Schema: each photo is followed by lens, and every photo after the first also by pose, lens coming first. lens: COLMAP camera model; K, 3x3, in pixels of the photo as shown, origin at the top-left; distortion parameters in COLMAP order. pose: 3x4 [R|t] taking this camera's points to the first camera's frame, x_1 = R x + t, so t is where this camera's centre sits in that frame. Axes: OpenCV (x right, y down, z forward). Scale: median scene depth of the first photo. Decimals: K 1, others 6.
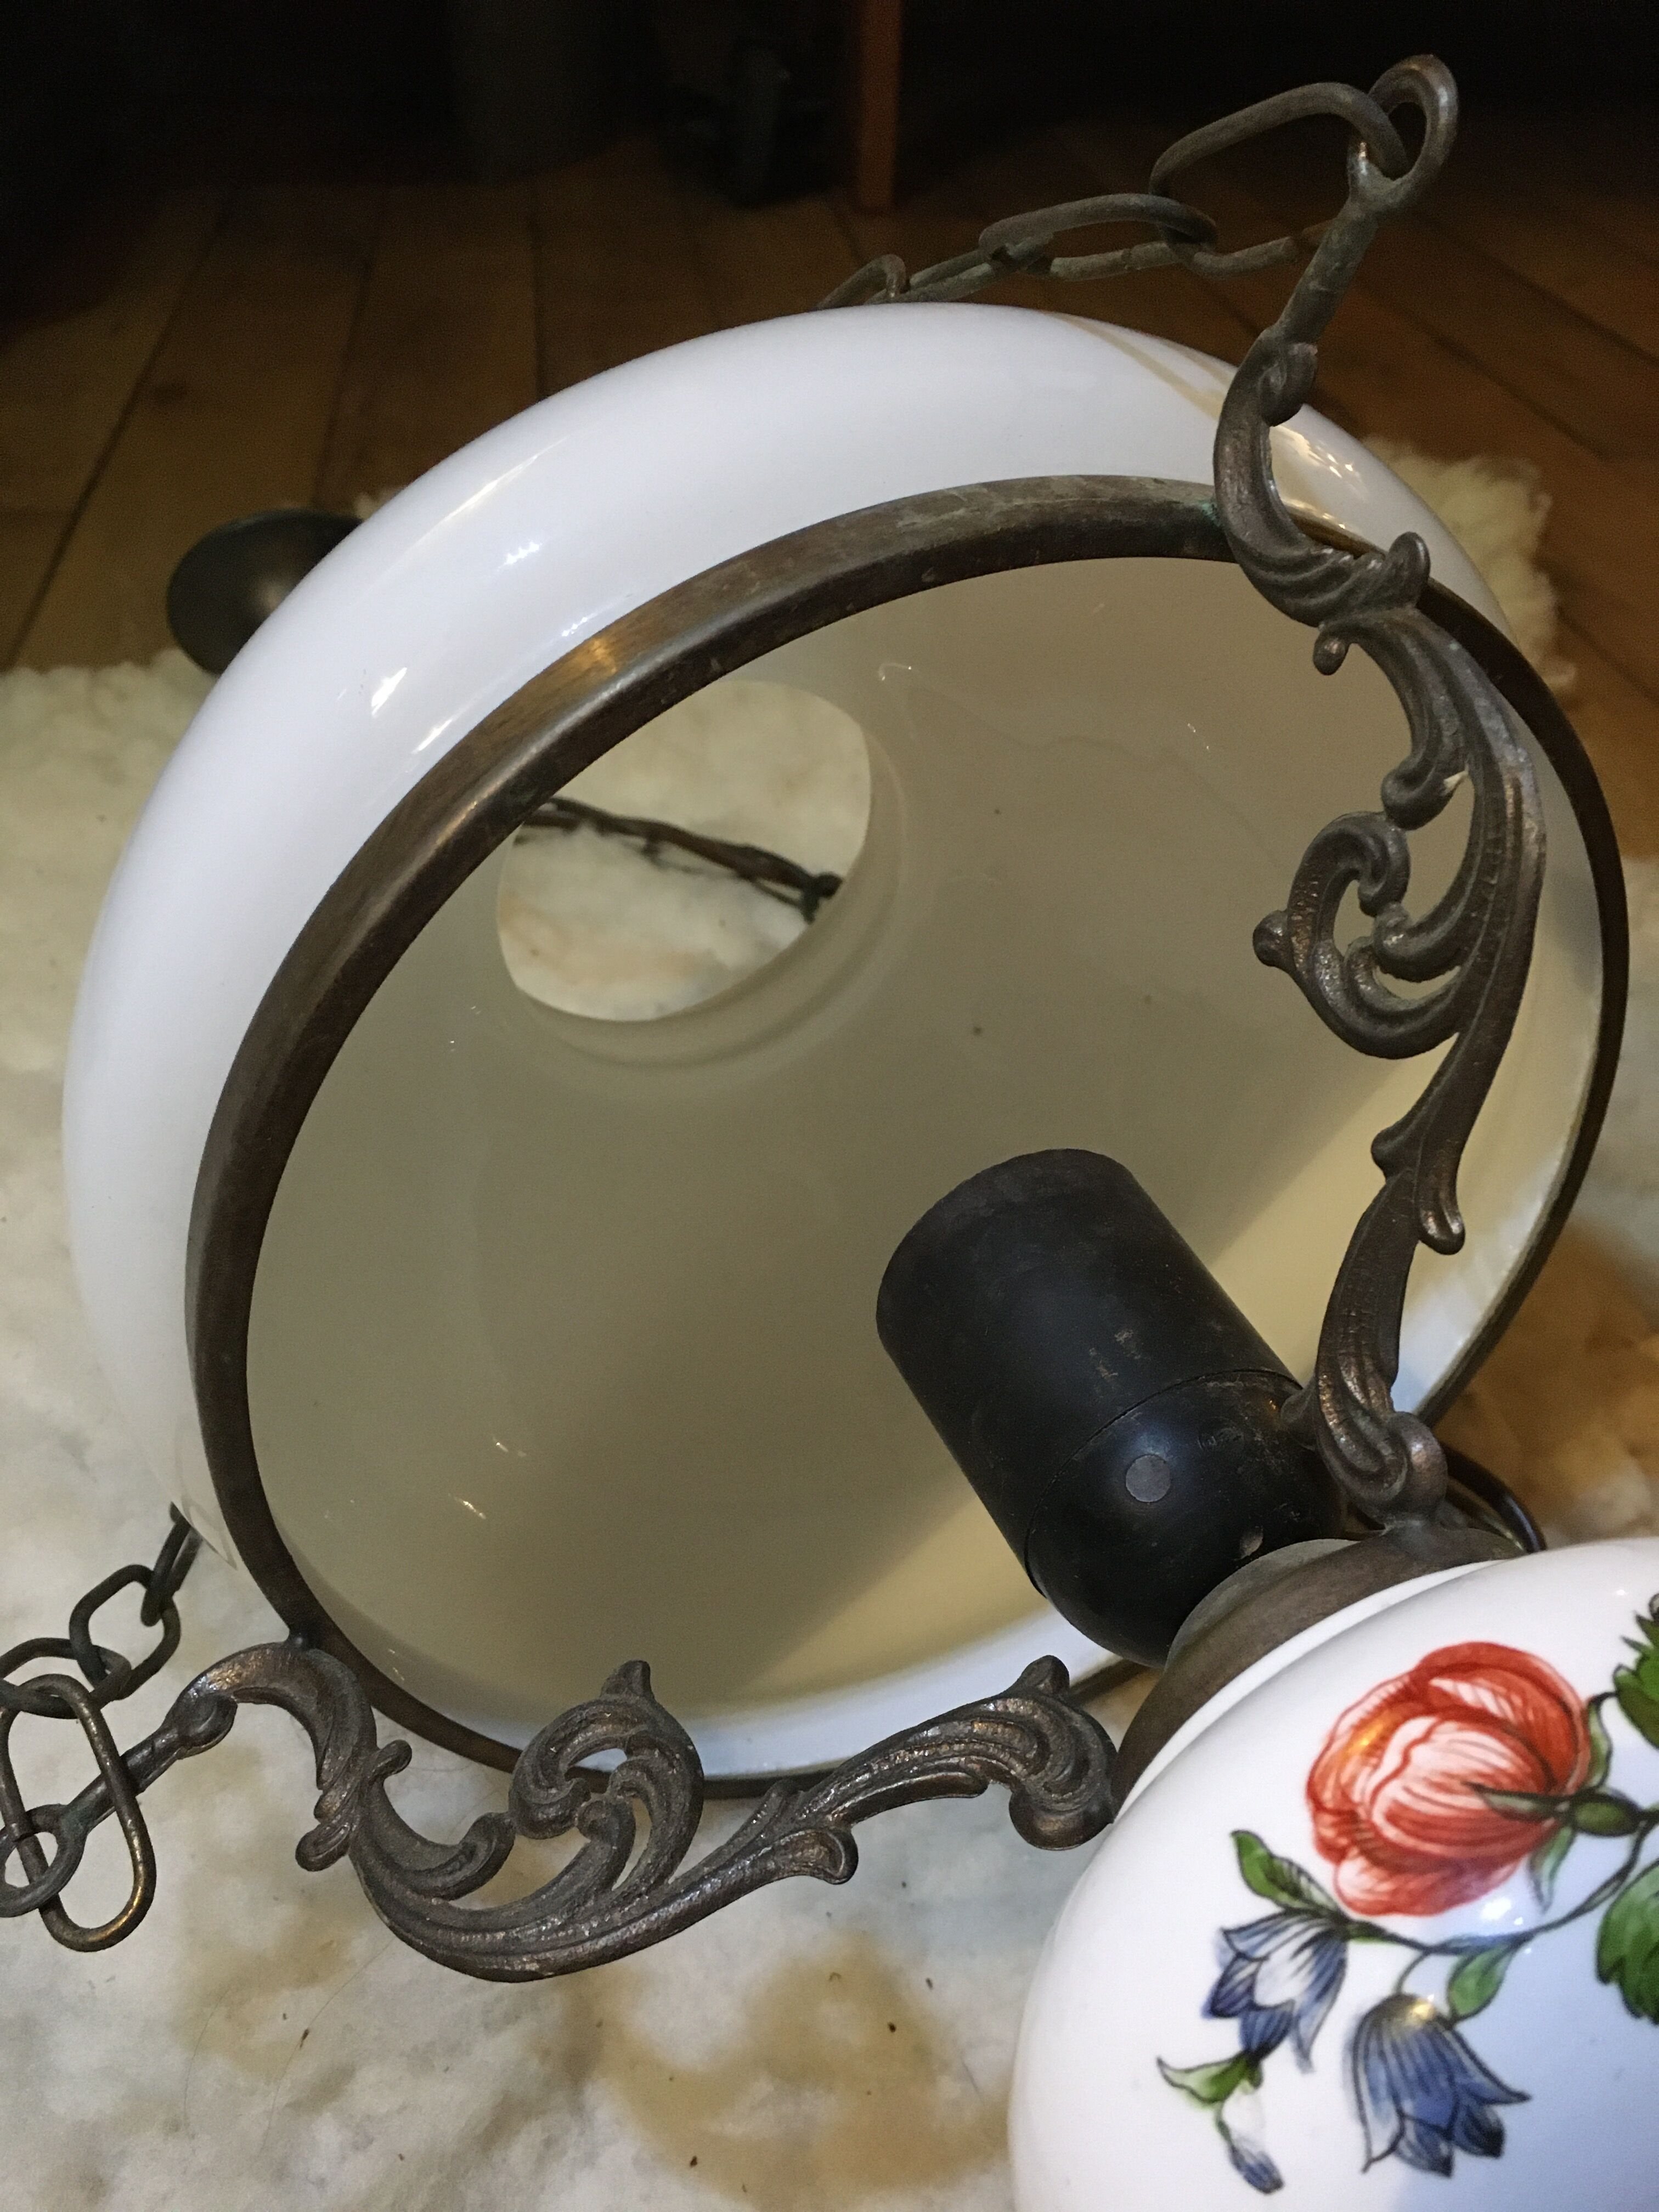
lens RADIAL K [[1885.0, 0, 829.5], [0, 1885.0, 1106.0], [0, 0, 1]] dist [0.083540, -0.154004]
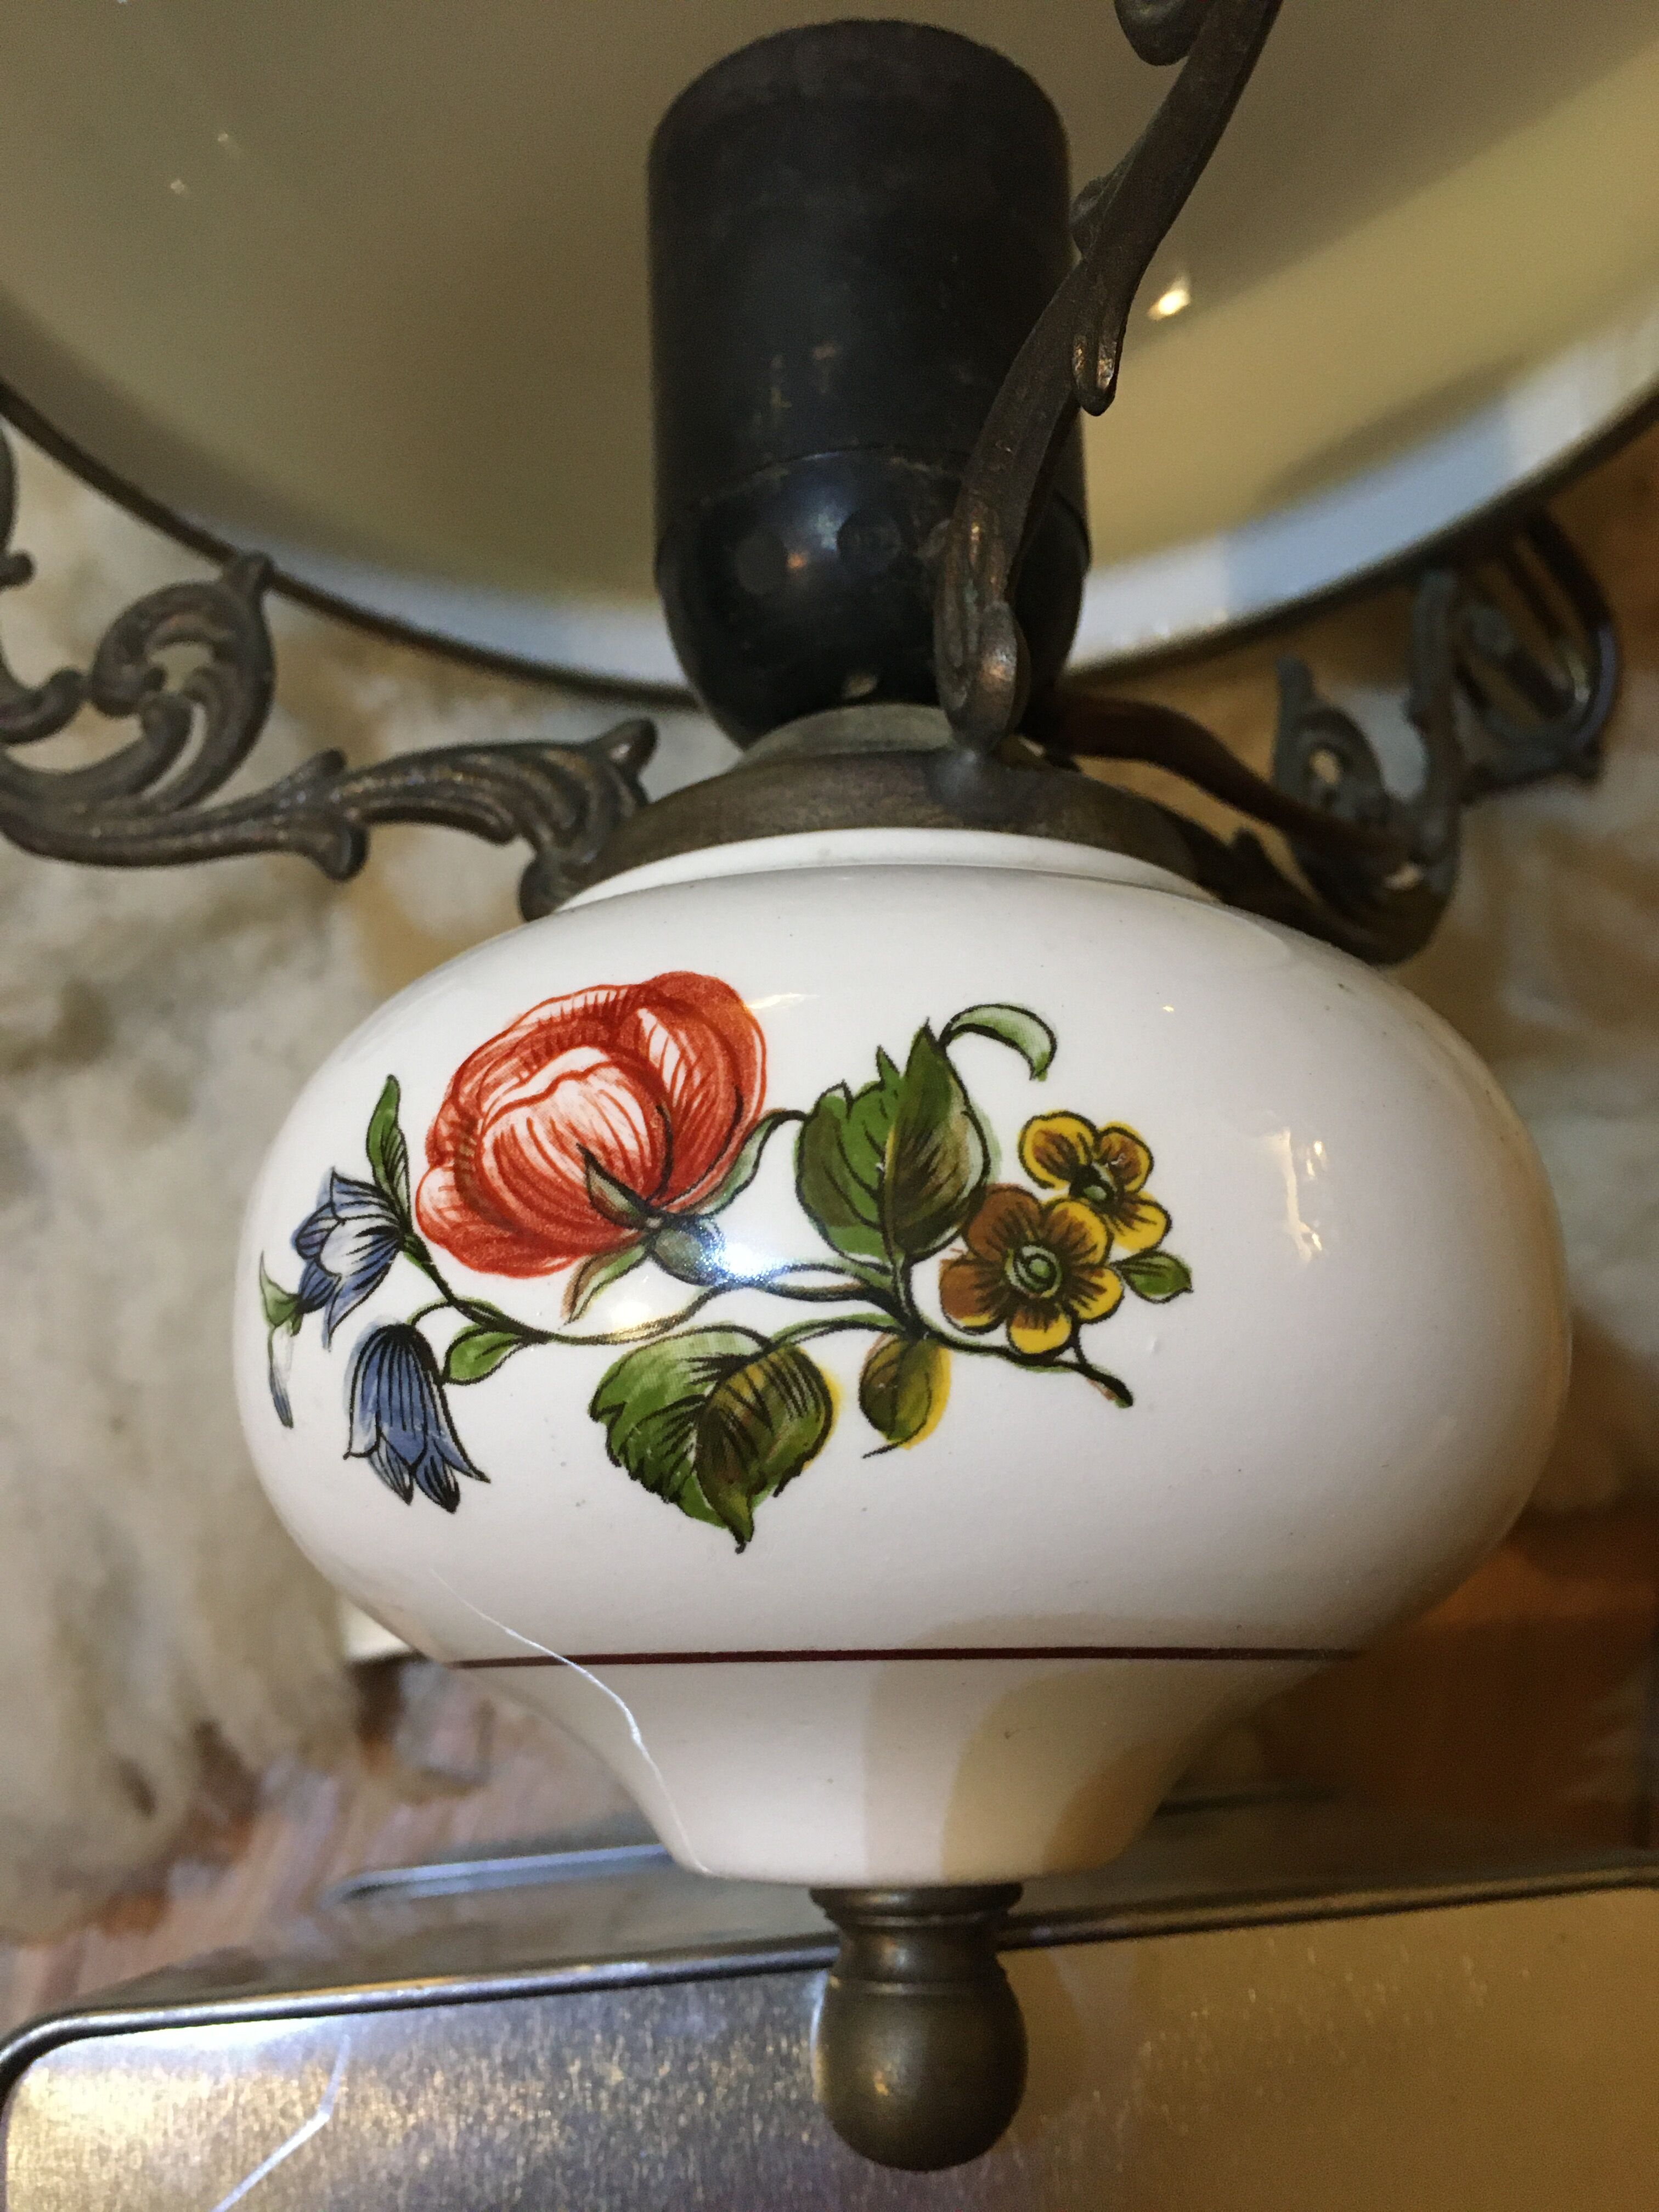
lens RADIAL K [[1885.0, 0, 829.5], [0, 1885.0, 1106.0], [0, 0, 1]] dist [0.083540, -0.154004]
pose [[0.937441, 0.333317, -0.100516, 0.502375], [-0.206290, 0.764394, 0.610857, -0.156755], [0.280443, -0.551907, 0.785335, 0.423640]]
